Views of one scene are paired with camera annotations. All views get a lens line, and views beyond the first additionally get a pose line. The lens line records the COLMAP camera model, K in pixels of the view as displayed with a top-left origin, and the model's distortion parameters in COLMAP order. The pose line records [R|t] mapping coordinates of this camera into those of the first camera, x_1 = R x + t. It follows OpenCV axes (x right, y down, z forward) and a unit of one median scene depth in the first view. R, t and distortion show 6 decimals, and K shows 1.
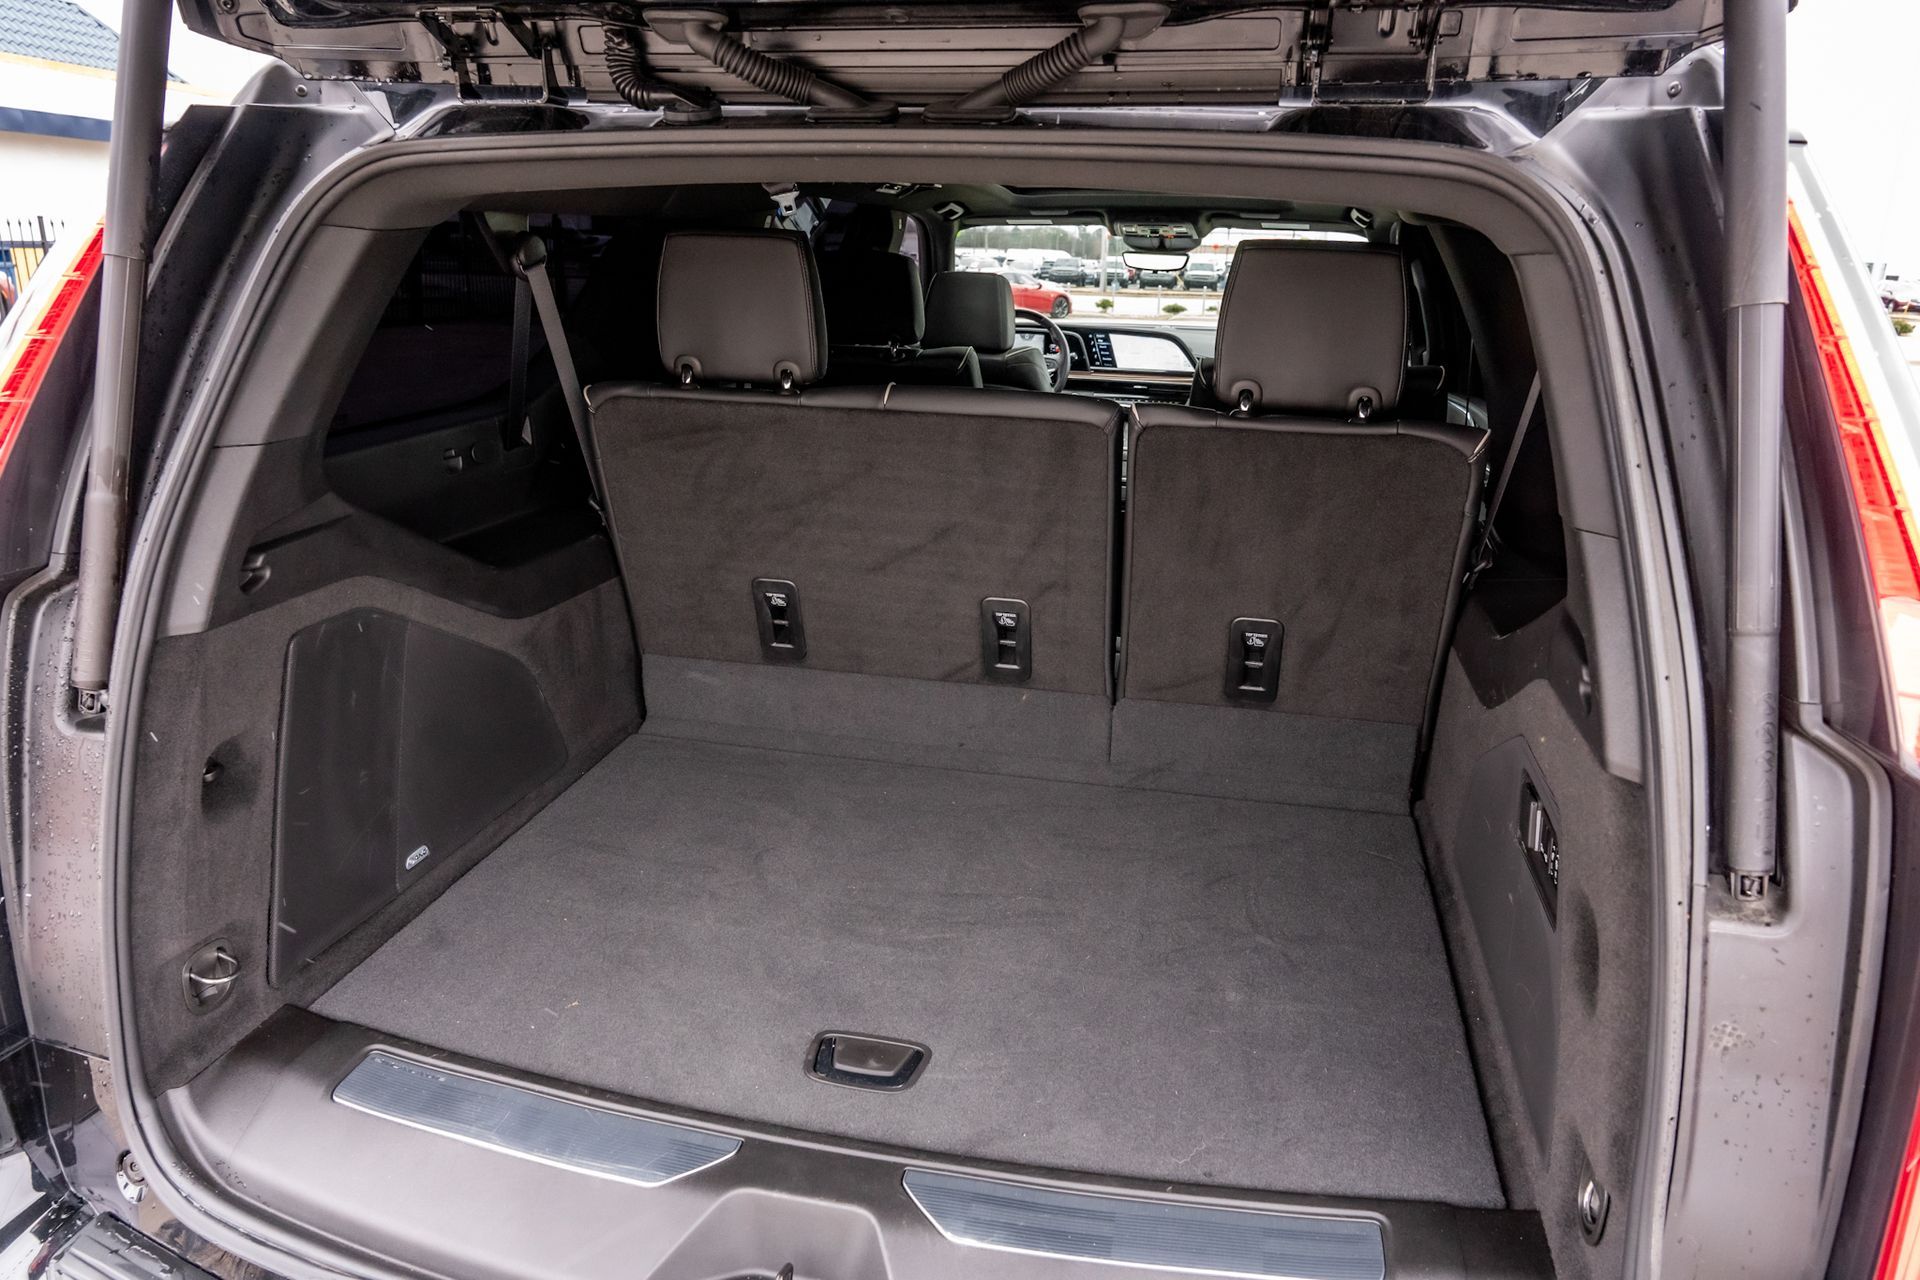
lens RADIAL K [[1269.2, 0, 989.2], [0, 1269.2, 651.7], [0, 0, 1]] dist [-0.003751, -0.001158]
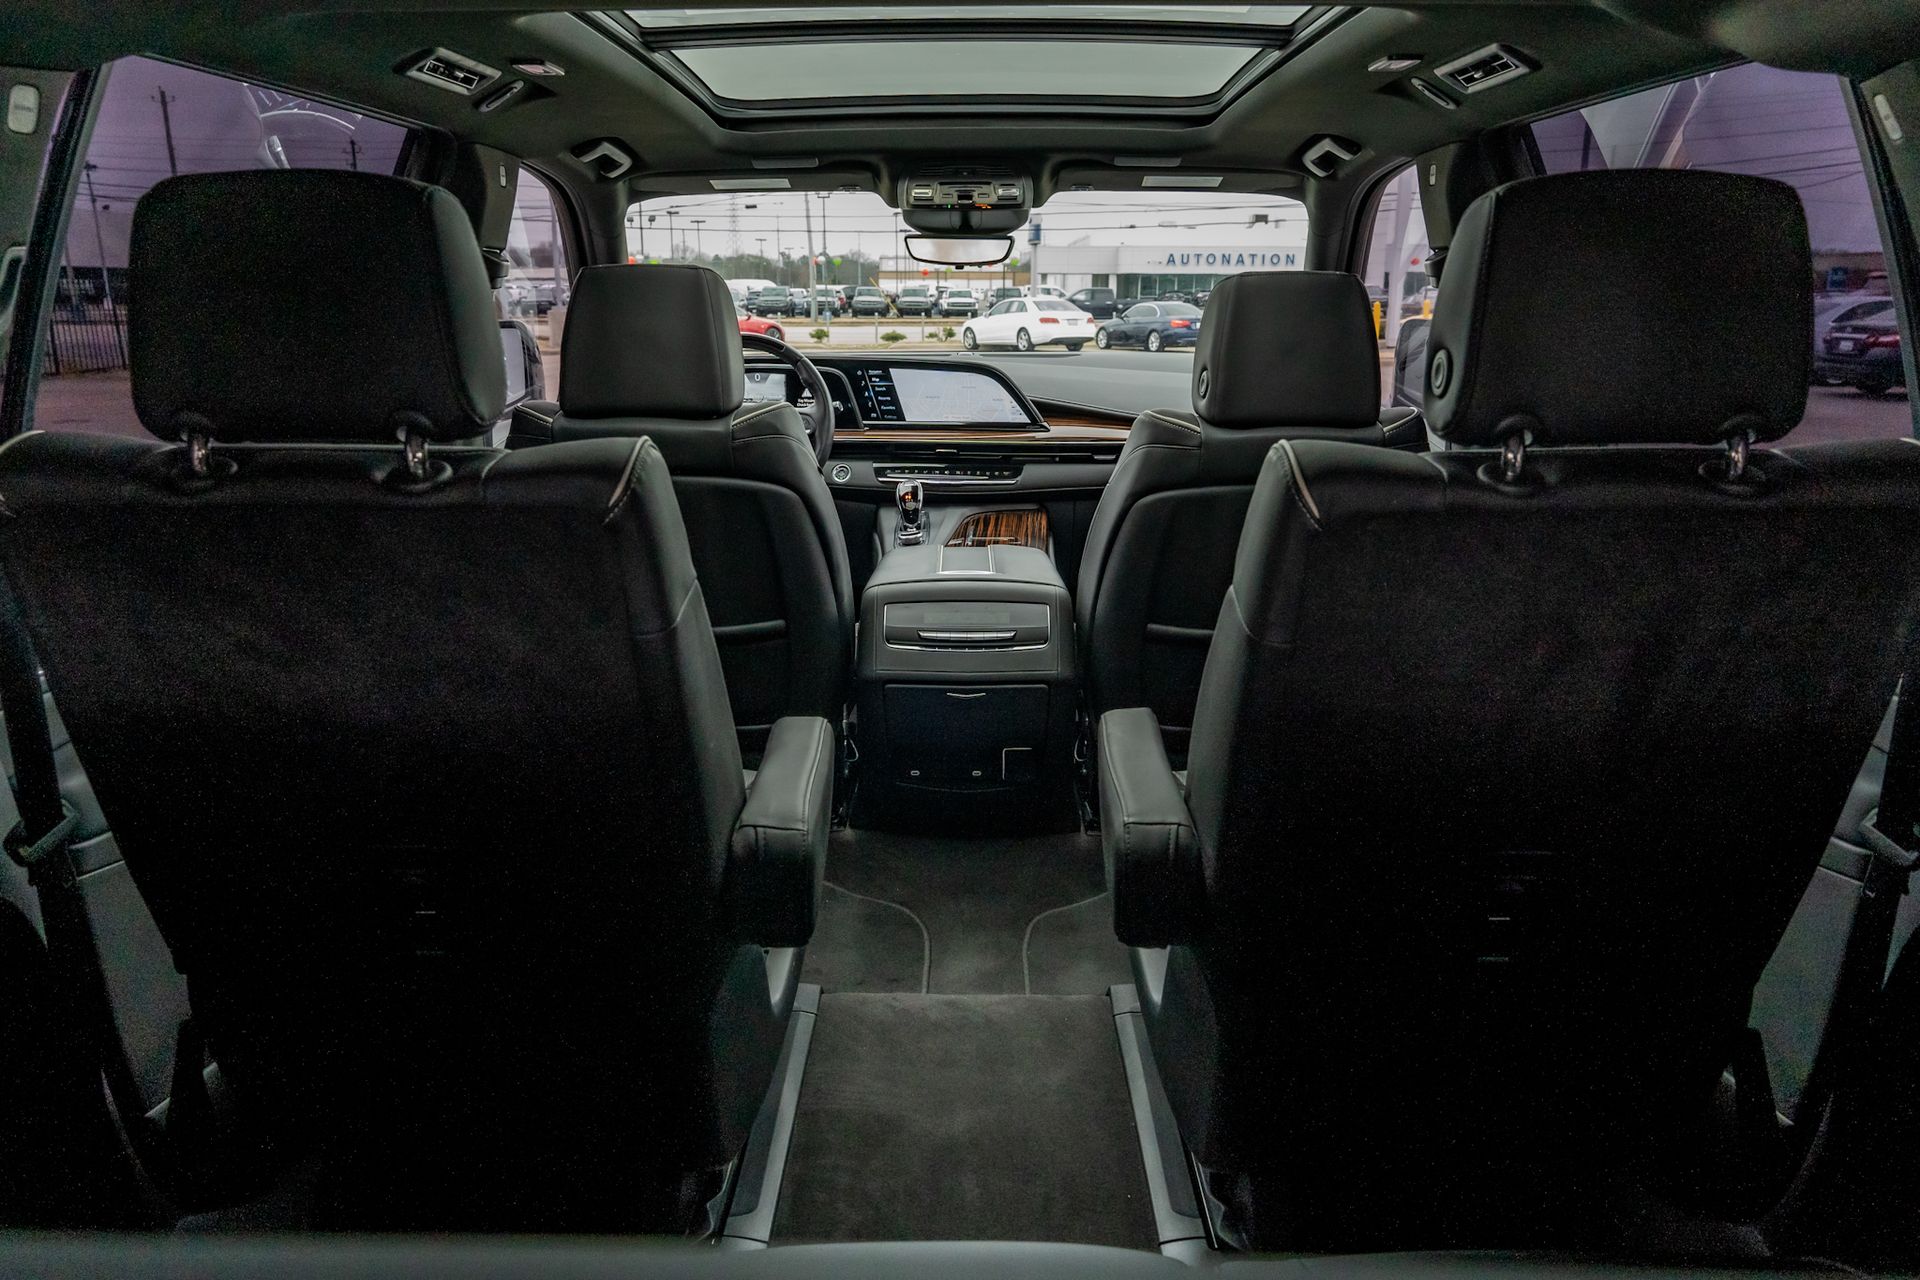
lens RADIAL K [[1269.2, 0, 958.0], [0, 1269.2, 630.8], [0, 0, 1]] dist [-0.003751, -0.001158]
pose [[0.979574, -0.075824, 0.186243, 0.002051], [0.082955, 0.996078, -0.030785, -0.231719], [-0.183178, 0.045606, 0.982021, 0.896370]]
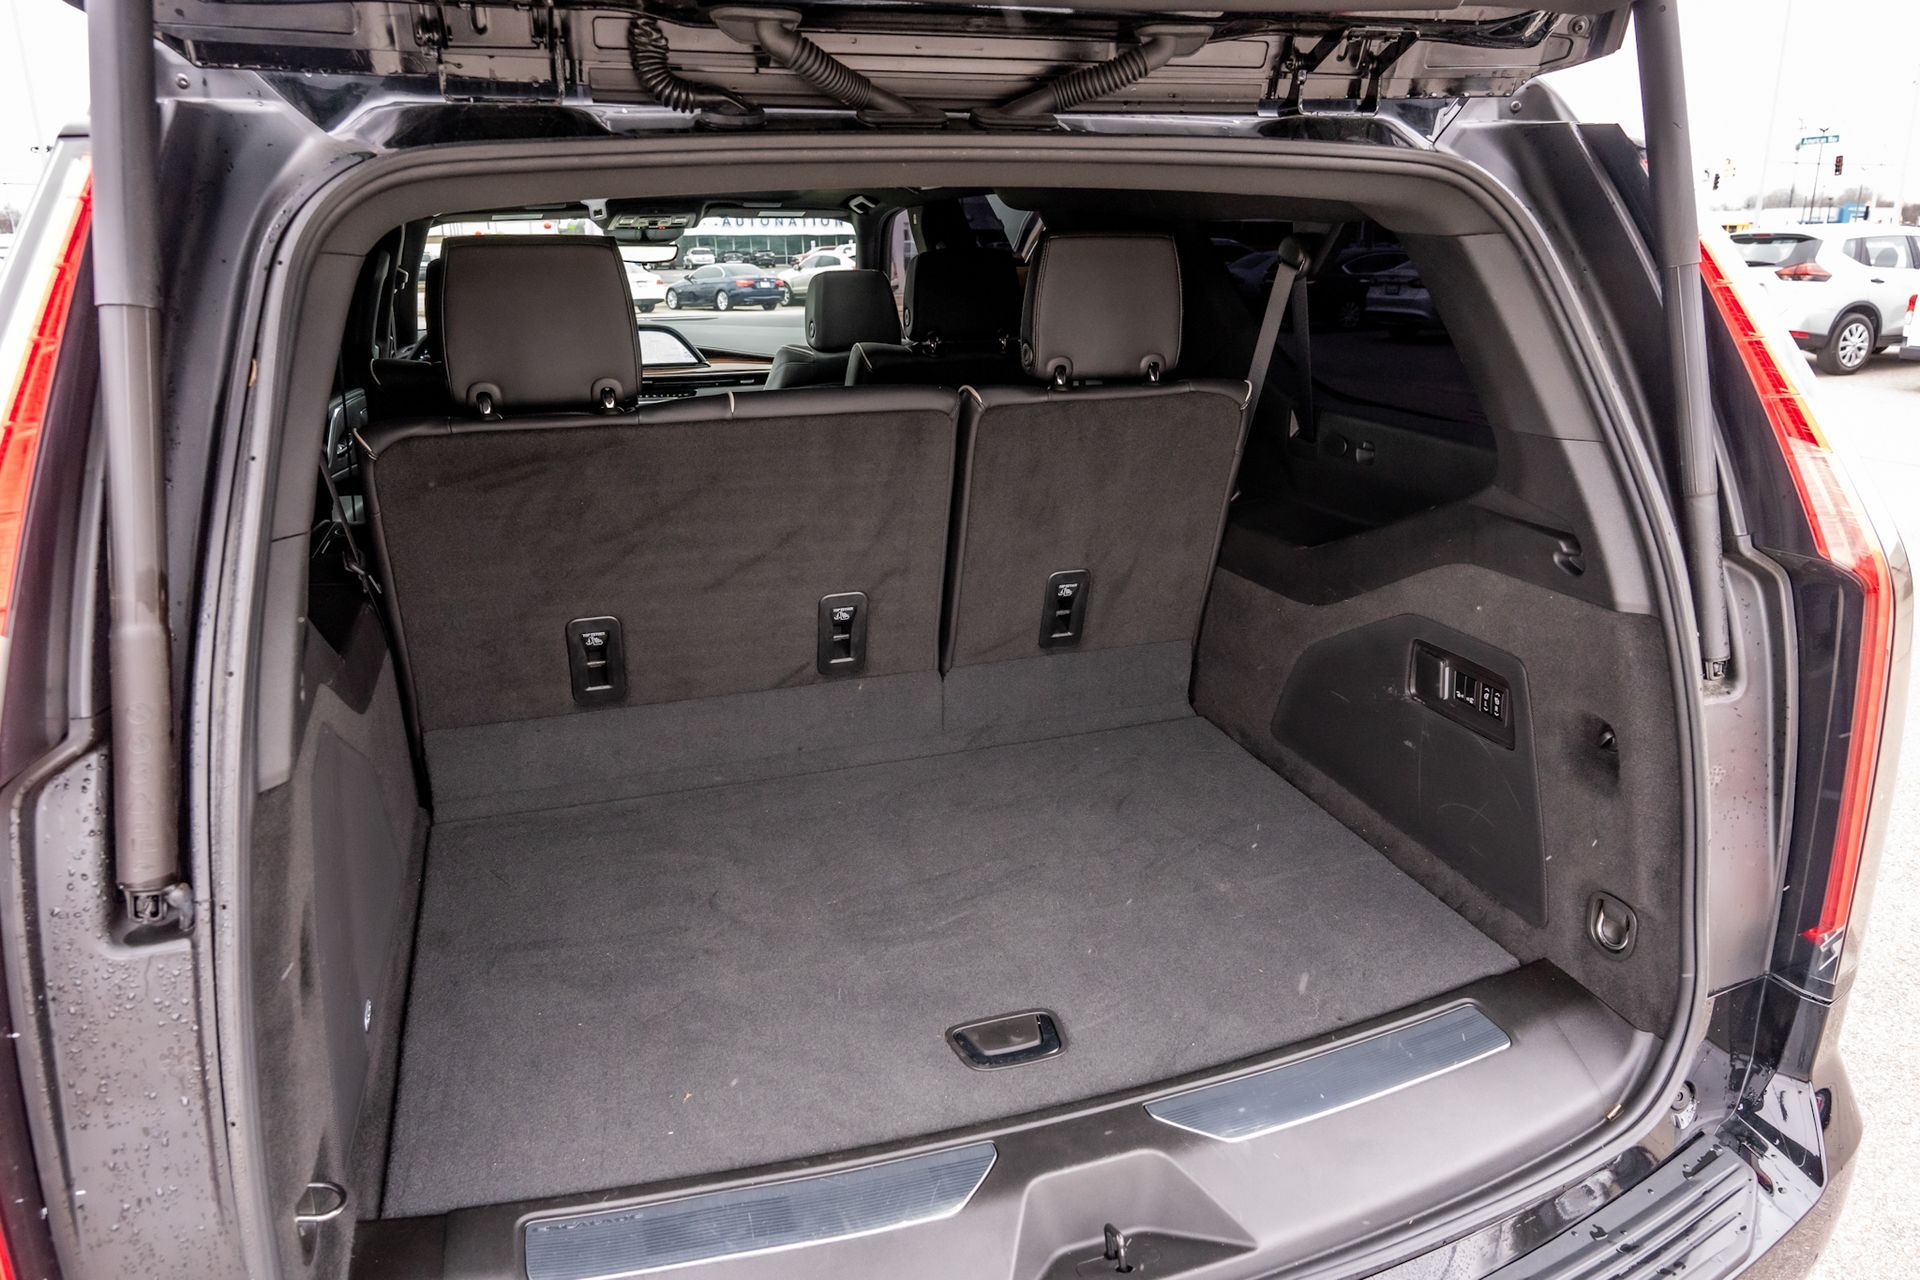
lens RADIAL K [[1269.2, 0, 960.0], [0, 1269.2, 650.9], [0, 0, 1]] dist [-0.003751, -0.001158]
pose [[0.857778, -0.192490, 0.476617, -0.415775], [0.187185, 0.980544, 0.059128, -0.041082], [-0.478725, 0.038497, 0.877120, 0.075641]]
